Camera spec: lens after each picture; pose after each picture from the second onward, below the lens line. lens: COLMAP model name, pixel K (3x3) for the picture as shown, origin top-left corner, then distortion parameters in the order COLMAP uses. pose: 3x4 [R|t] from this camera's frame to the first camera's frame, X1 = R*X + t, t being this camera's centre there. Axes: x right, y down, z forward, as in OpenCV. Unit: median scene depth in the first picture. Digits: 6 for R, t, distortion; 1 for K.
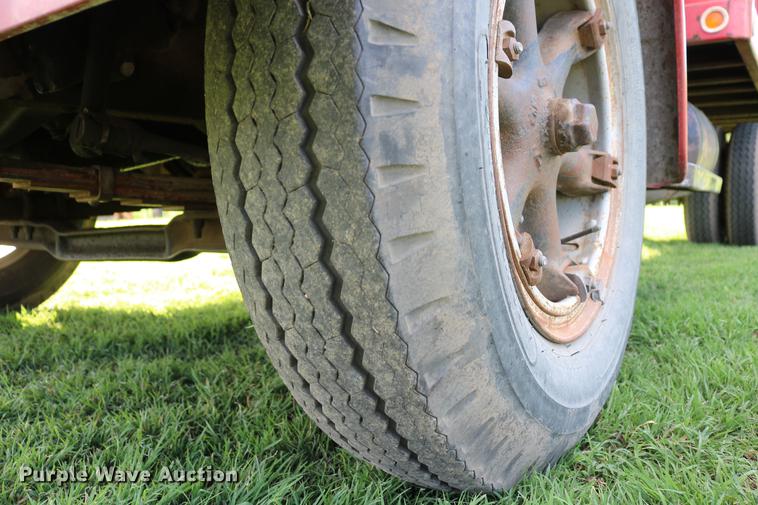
lens RADIAL K [[622.9, 0, 379.0], [0, 622.9, 252.5], [0, 0, 1]] dist [-0.157517, 0.128694]
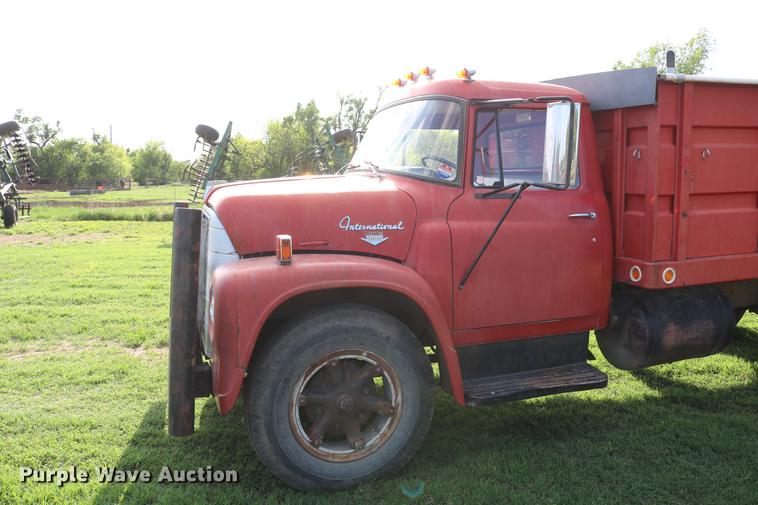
lens RADIAL K [[628.1, 0, 379.0], [0, 628.1, 252.5], [0, 0, 1]] dist [-0.155074, 0.128174]
pose [[0.804163, 0.086213, -0.588124, 3.640665], [-0.059459, 0.996130, 0.064722, -1.941919], [0.591428, -0.017078, 0.806177, -2.642327]]
